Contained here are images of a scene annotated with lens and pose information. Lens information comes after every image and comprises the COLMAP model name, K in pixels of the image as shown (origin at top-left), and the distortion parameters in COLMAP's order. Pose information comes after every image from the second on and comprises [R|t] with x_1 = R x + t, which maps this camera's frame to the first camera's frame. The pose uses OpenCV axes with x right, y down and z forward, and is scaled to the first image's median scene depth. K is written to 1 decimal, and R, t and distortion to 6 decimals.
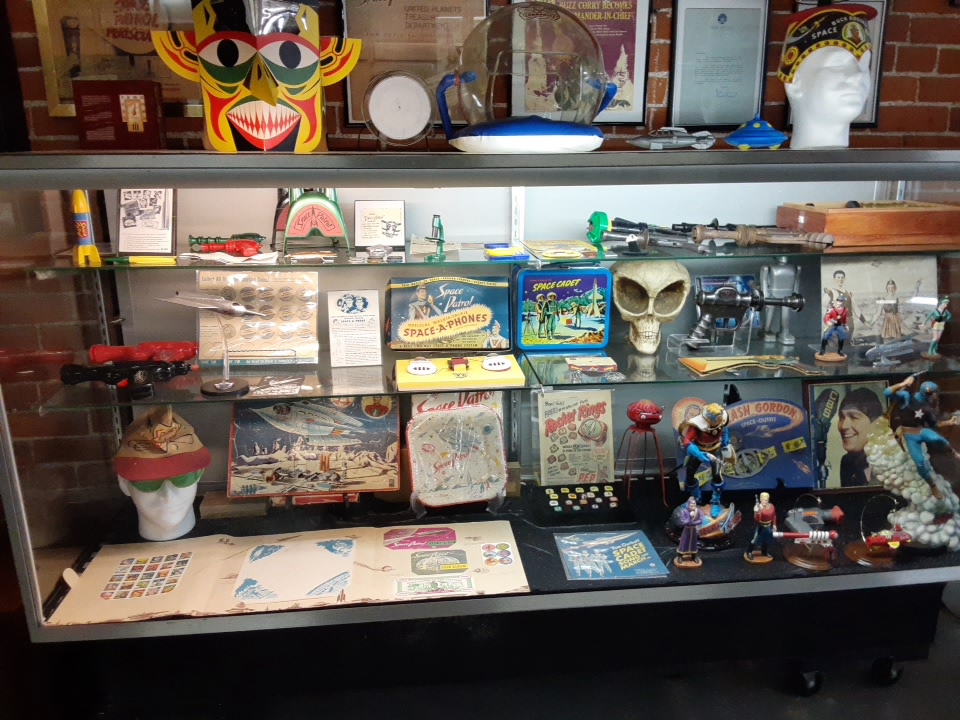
lens RADIAL K [[816.5, 0, 480.0], [0, 816.5, 360.0], [0, 0, 1]] dist [-0.001267, 0.000686]
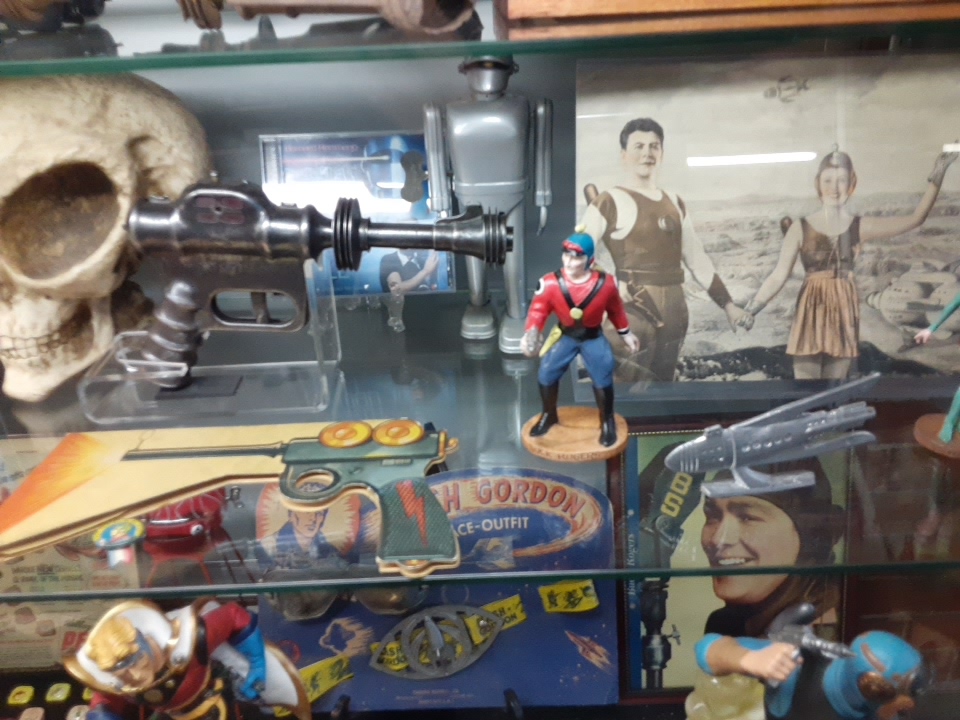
lens RADIAL K [[825.2, 0, 480.0], [0, 825.2, 360.0], [0, 0, 1]] dist [0.074726, -0.003440]
pose [[0.996377, 0.009167, -0.084556, 0.383133], [0.007714, 0.980336, 0.197184, -0.080191], [0.084701, -0.197122, 0.976713, 0.656397]]
